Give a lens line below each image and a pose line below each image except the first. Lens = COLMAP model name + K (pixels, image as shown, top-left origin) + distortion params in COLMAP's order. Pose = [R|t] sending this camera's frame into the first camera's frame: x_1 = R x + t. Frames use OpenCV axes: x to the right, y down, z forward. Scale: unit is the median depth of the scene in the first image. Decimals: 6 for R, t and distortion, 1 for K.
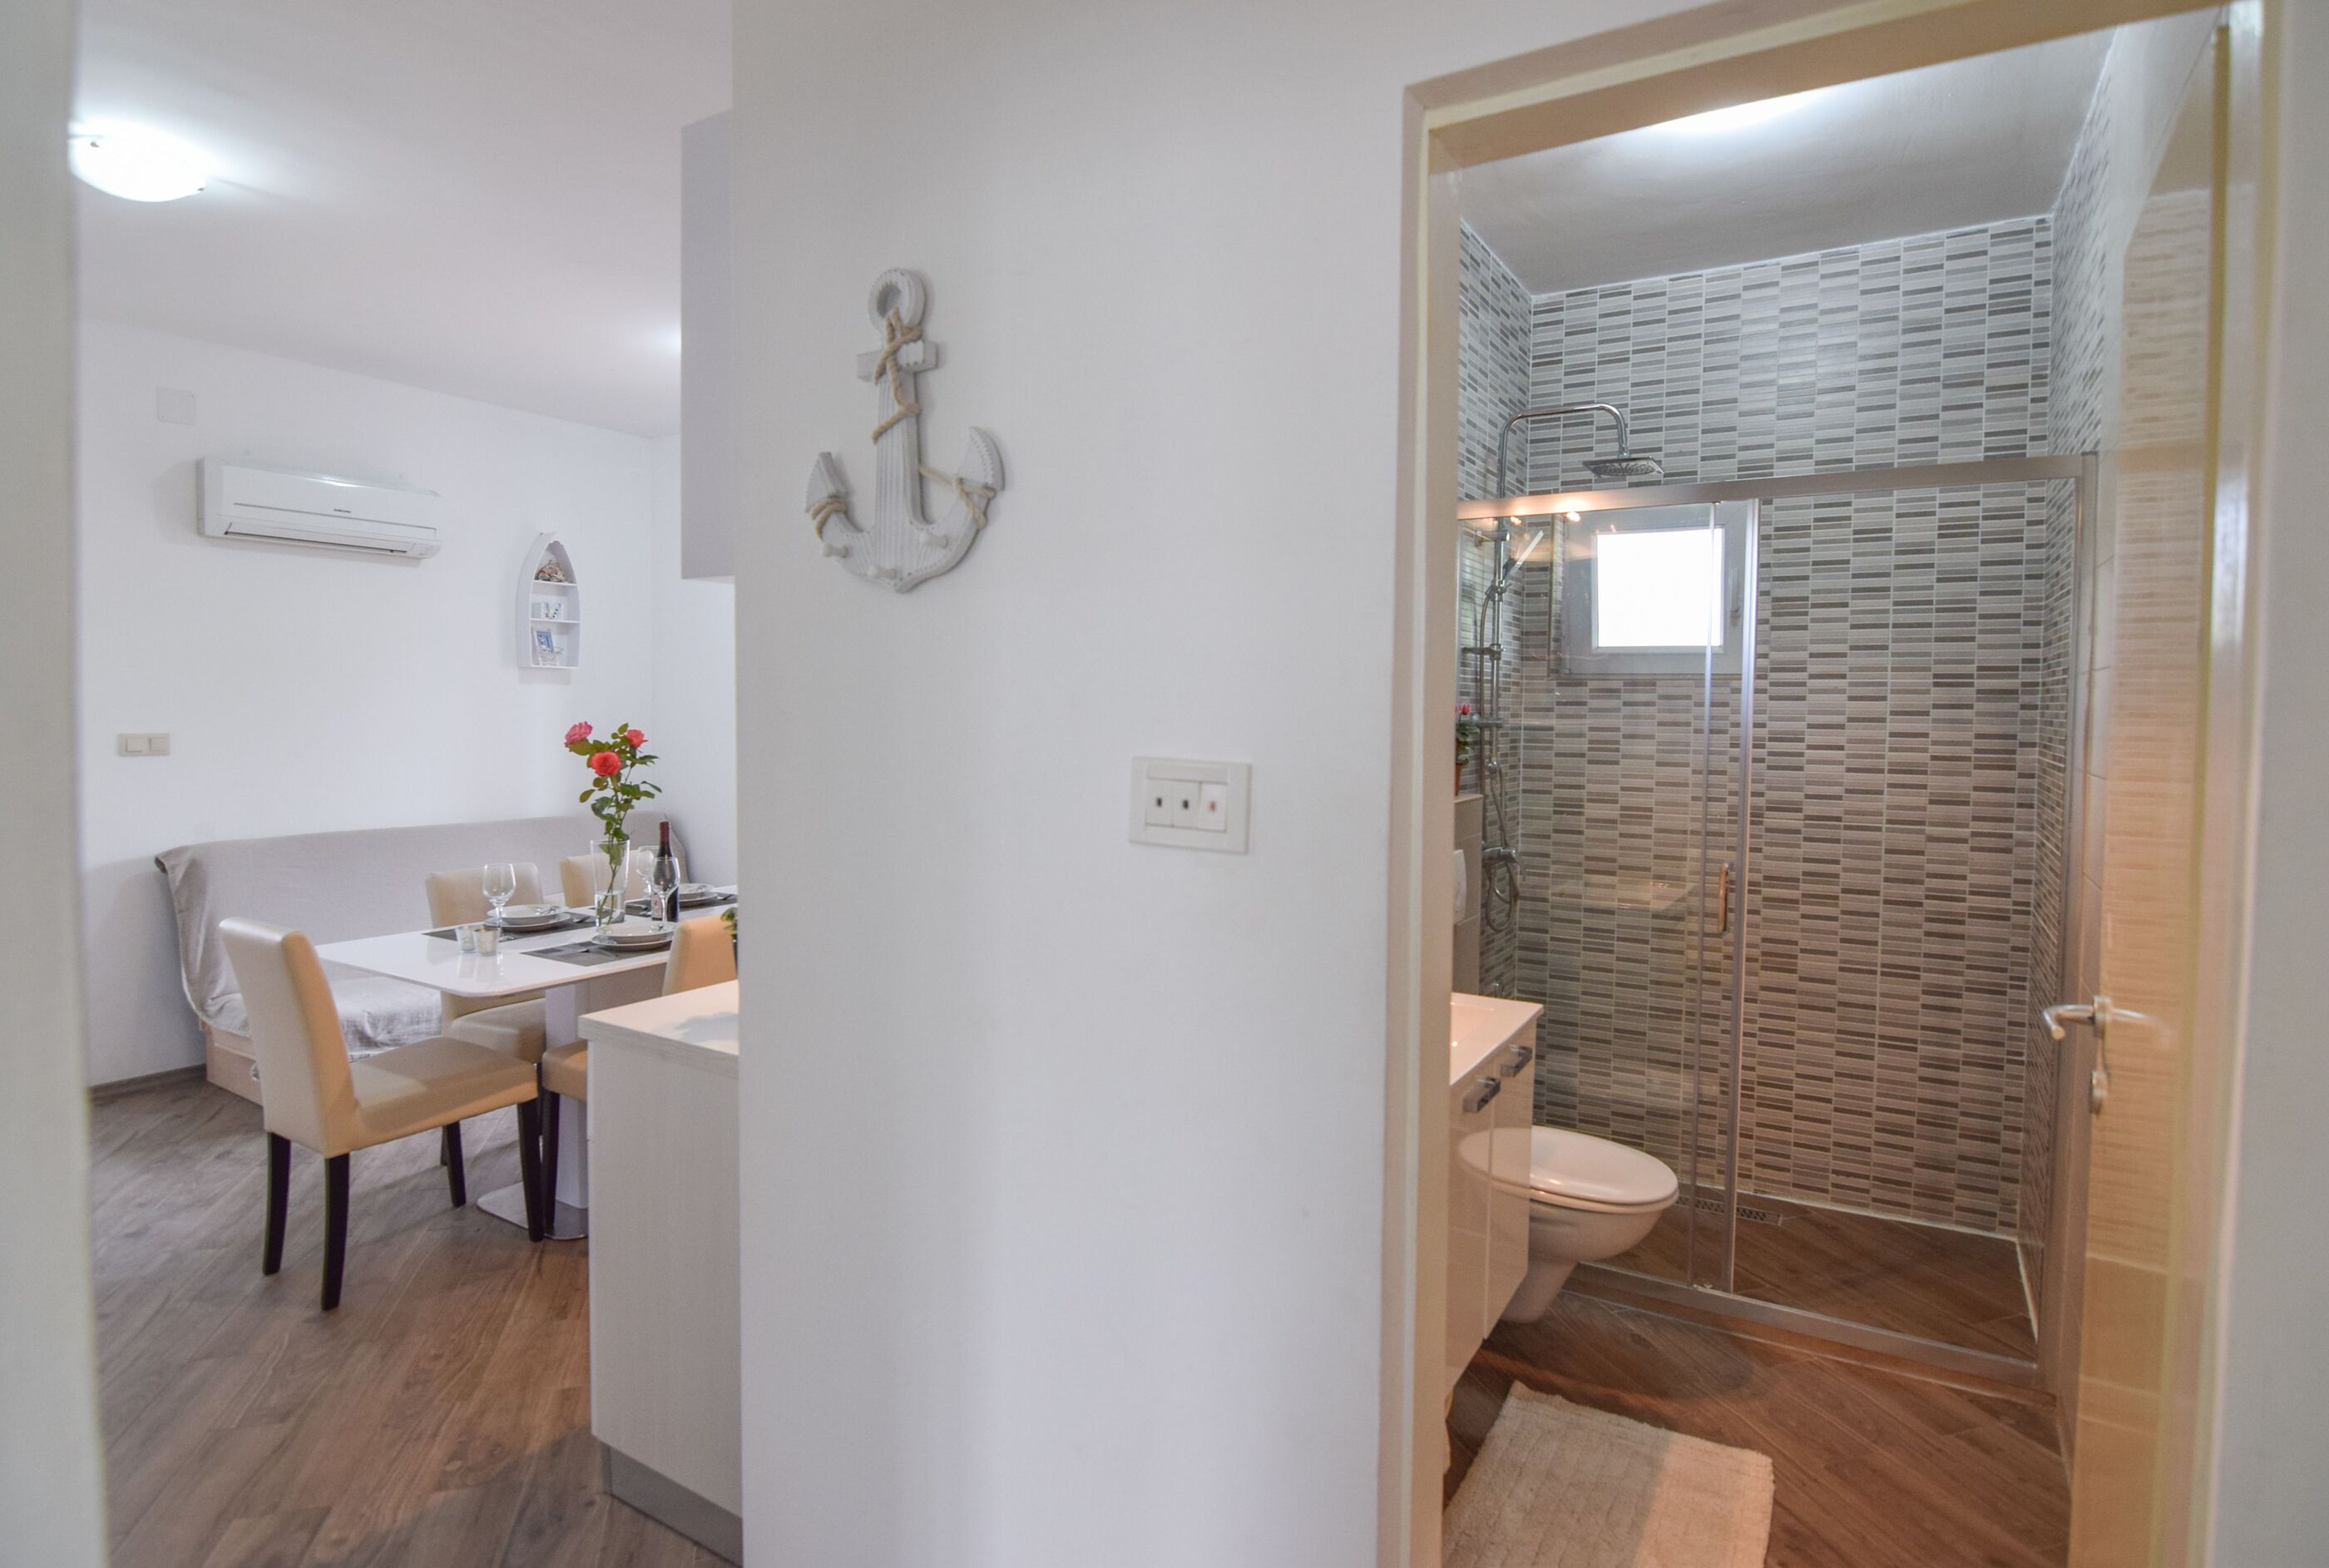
lens RADIAL K [[1253.9, 0, 1110.4], [0, 1253.9, 753.3], [0, 0, 1]] dist [-0.016984, -0.000034]
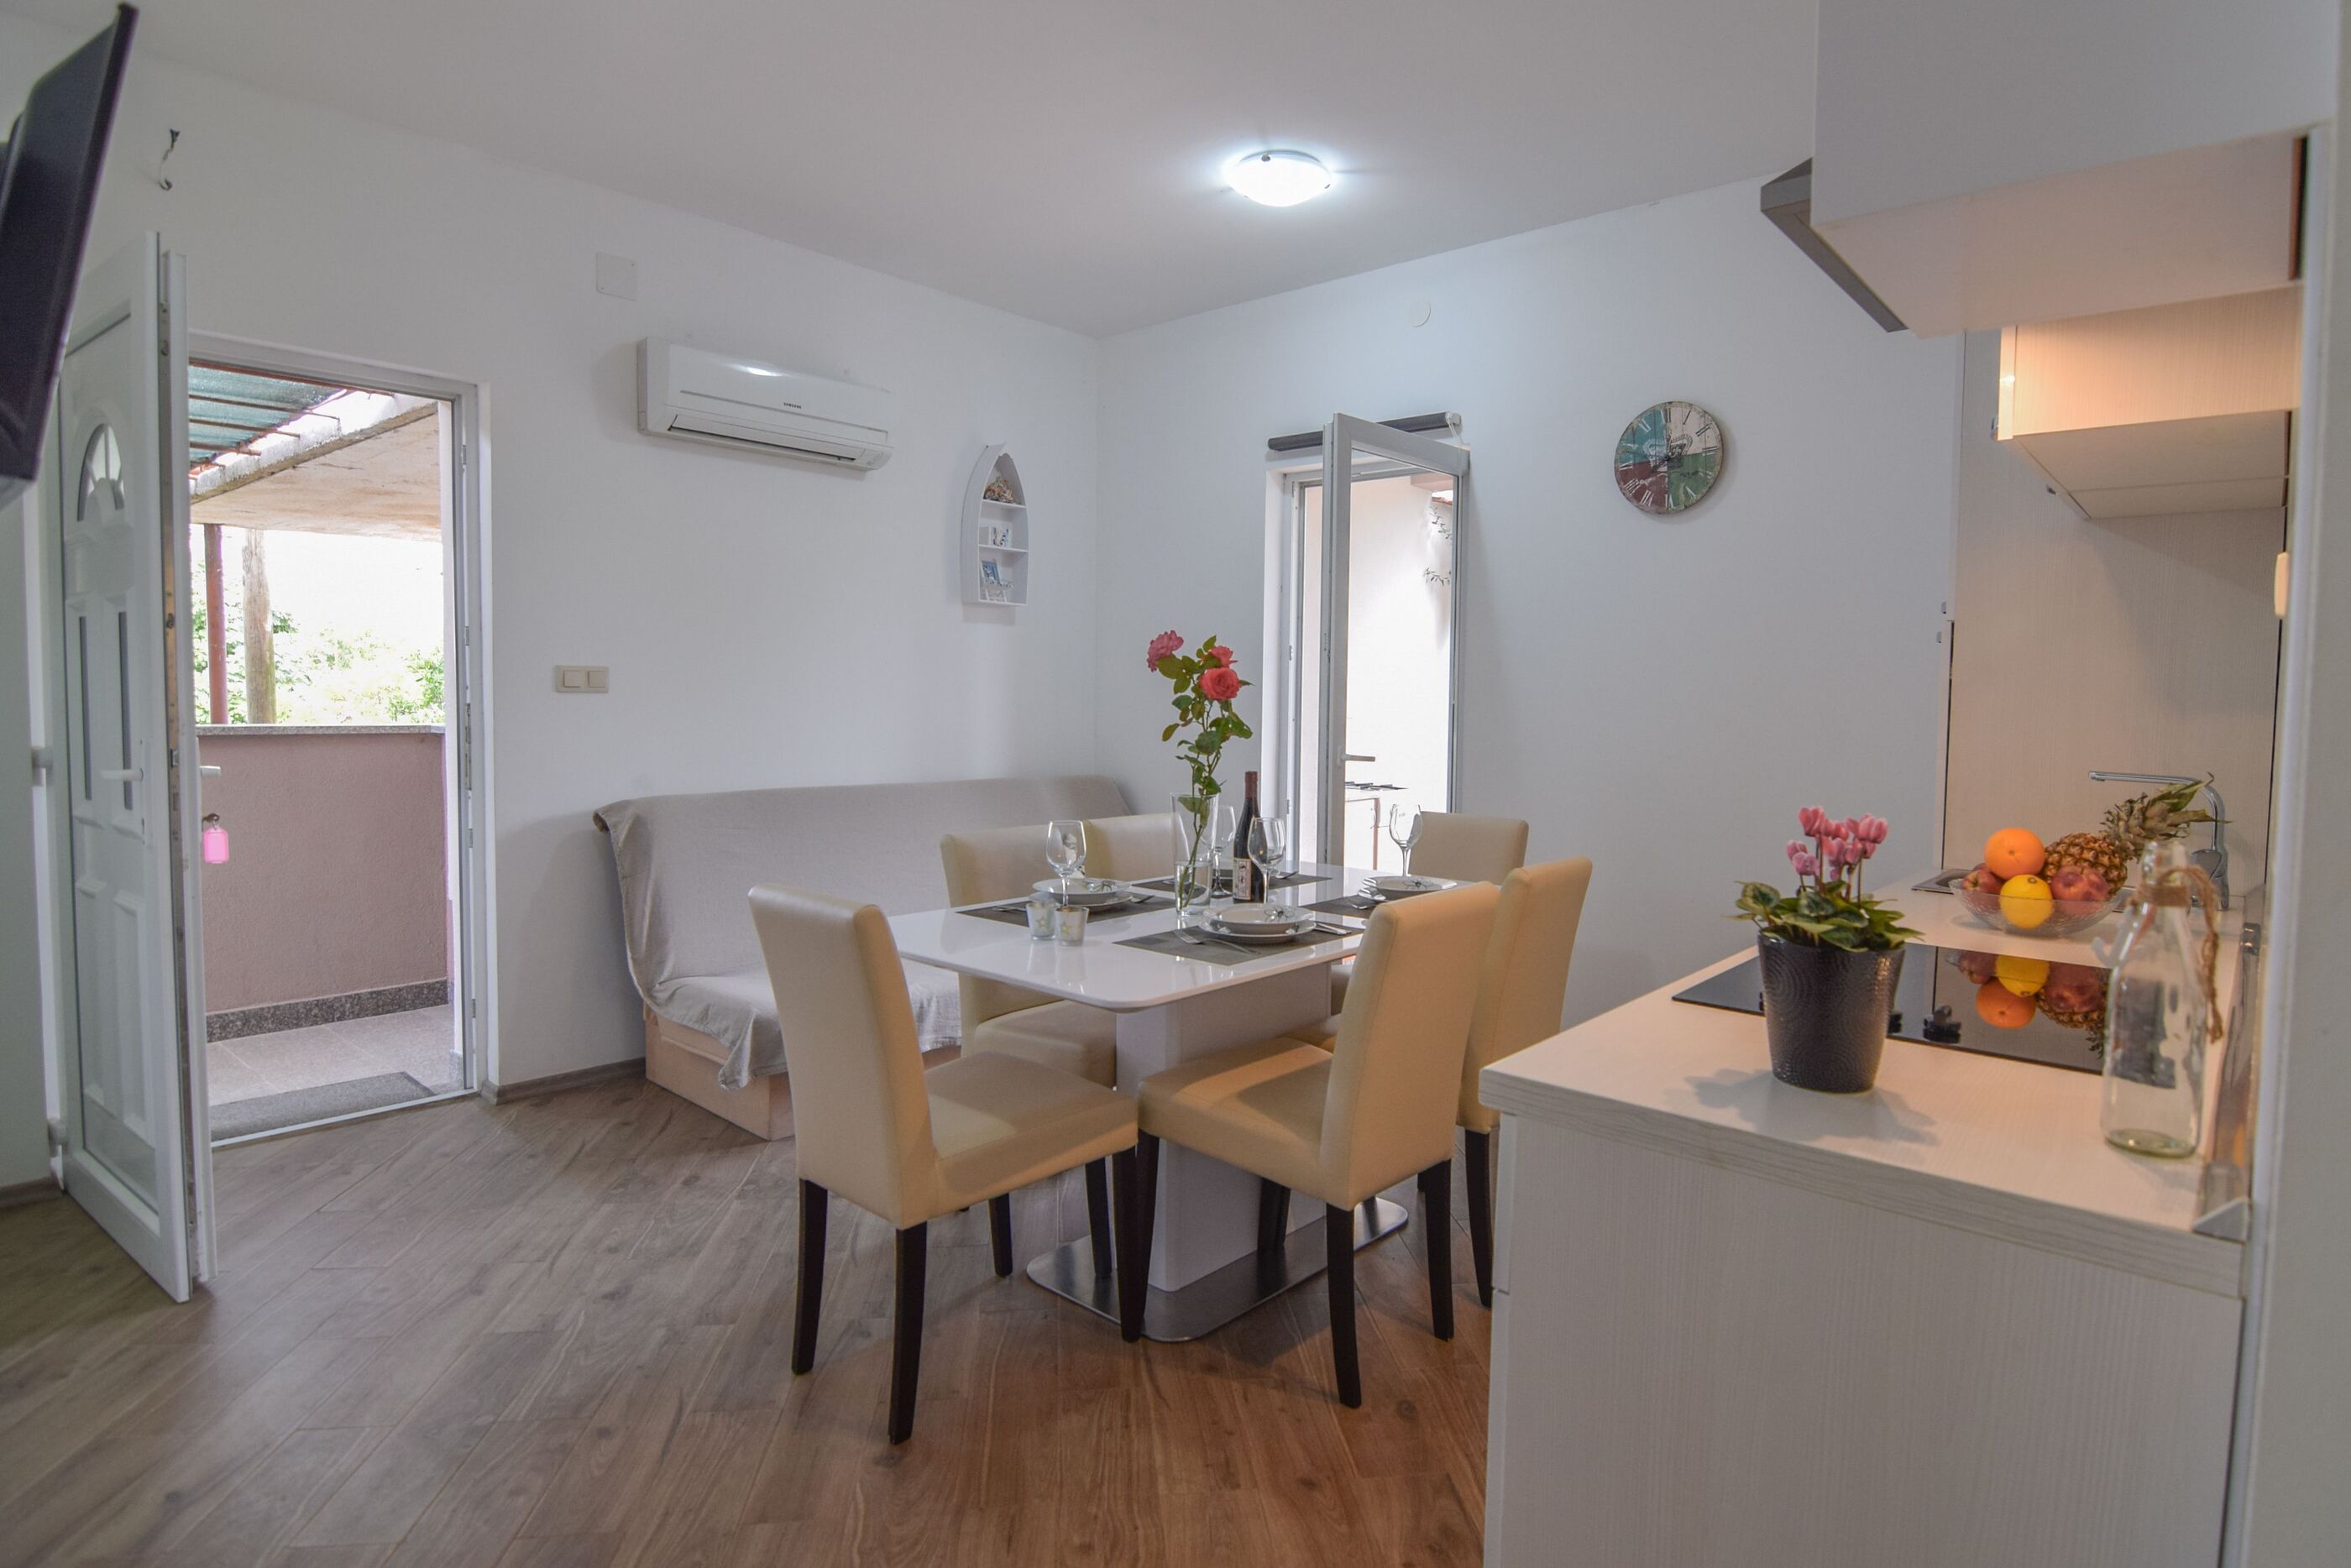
lens RADIAL K [[1265.7, 0, 1188.1], [0, 1265.7, 760.2], [0, 0, 1]] dist [-0.003603, -0.000103]
pose [[0.988180, 0.010438, -0.152945, -0.282746], [-0.008480, 0.999874, 0.013454, 0.038980], [0.153066, -0.011998, 0.988143, 0.250976]]
